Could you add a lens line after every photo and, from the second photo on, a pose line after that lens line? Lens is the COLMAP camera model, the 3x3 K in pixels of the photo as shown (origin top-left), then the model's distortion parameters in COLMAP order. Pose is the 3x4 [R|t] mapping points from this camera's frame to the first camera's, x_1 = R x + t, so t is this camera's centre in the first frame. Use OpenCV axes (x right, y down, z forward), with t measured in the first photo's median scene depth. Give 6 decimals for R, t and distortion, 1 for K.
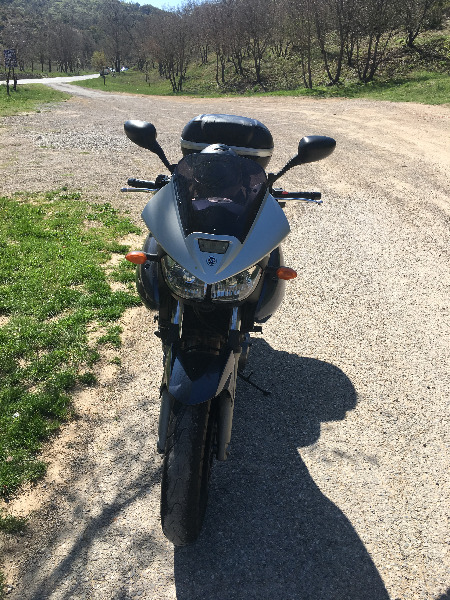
lens RADIAL K [[512.2, 0, 225.0], [0, 512.2, 300.0], [0, 0, 1]] dist [0.004881, -0.004648]
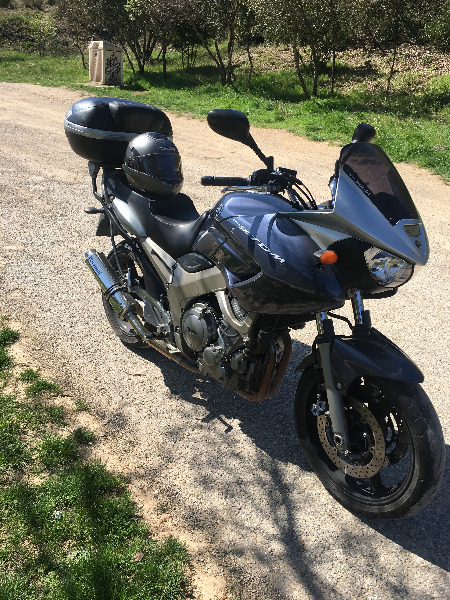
lens RADIAL K [[512.2, 0, 225.0], [0, 512.2, 300.0], [0, 0, 1]] dist [0.004881, -0.004648]
pose [[0.730743, -0.228191, 0.643384, -0.627755], [0.207249, 0.972151, 0.109407, -0.100413], [-0.650433, 0.053392, 0.757685, 0.276817]]
